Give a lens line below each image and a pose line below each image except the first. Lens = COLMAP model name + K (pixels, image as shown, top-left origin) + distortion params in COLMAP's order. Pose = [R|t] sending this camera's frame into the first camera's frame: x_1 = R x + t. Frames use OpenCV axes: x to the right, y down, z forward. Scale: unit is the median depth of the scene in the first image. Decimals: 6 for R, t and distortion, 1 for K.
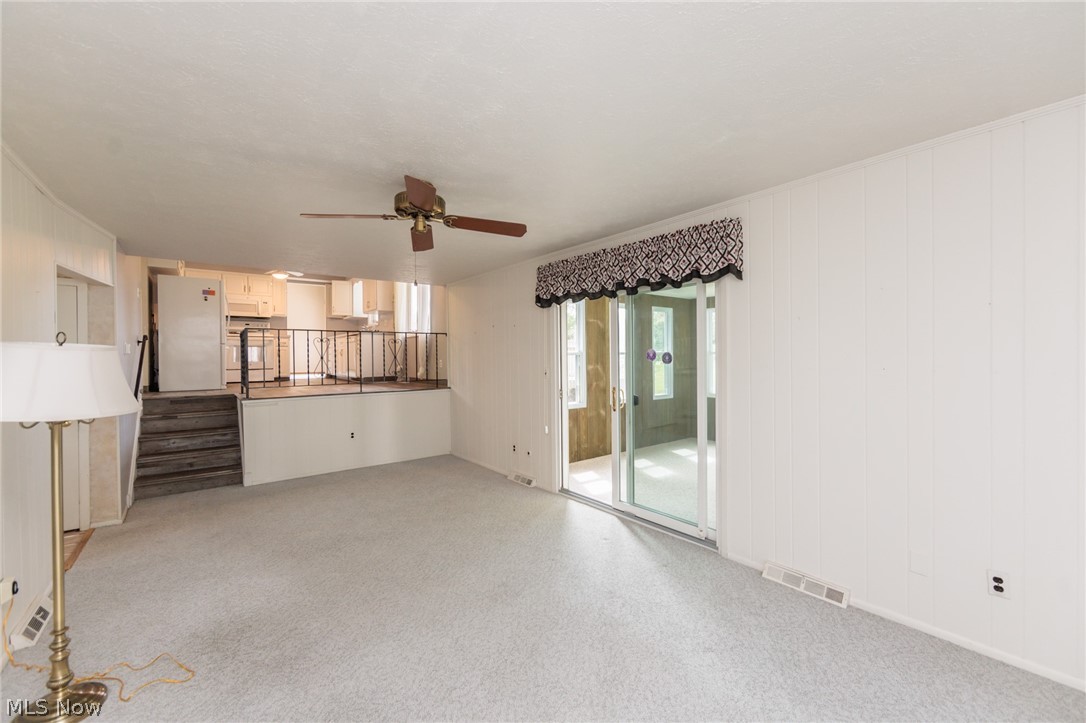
lens RADIAL K [[422.1, 0, 543.0], [0, 422.1, 361.5], [0, 0, 1]] dist [-0.002940, -0.000054]
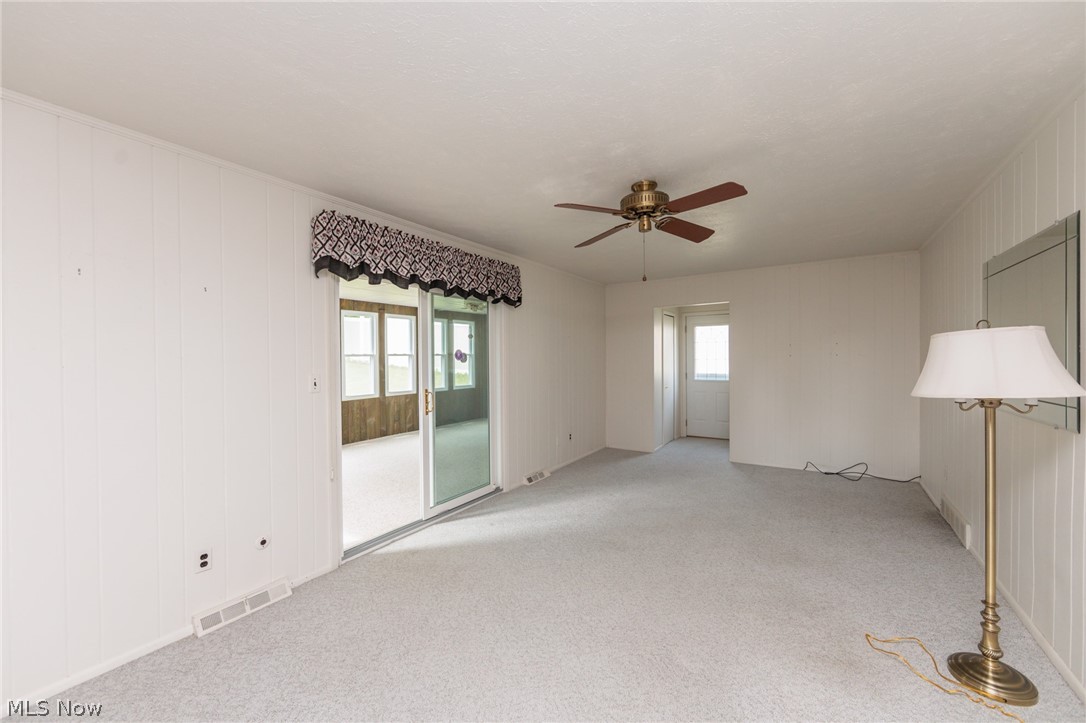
lens RADIAL K [[422.7, 0, 543.0], [0, 422.7, 361.5], [0, 0, 1]] dist [0.078616, -0.000015]
pose [[-0.291137, -0.001447, 0.956680, -0.876180], [0.026659, 0.999598, 0.009625, -0.002028], [-0.956310, 0.028306, -0.290981, 1.107204]]
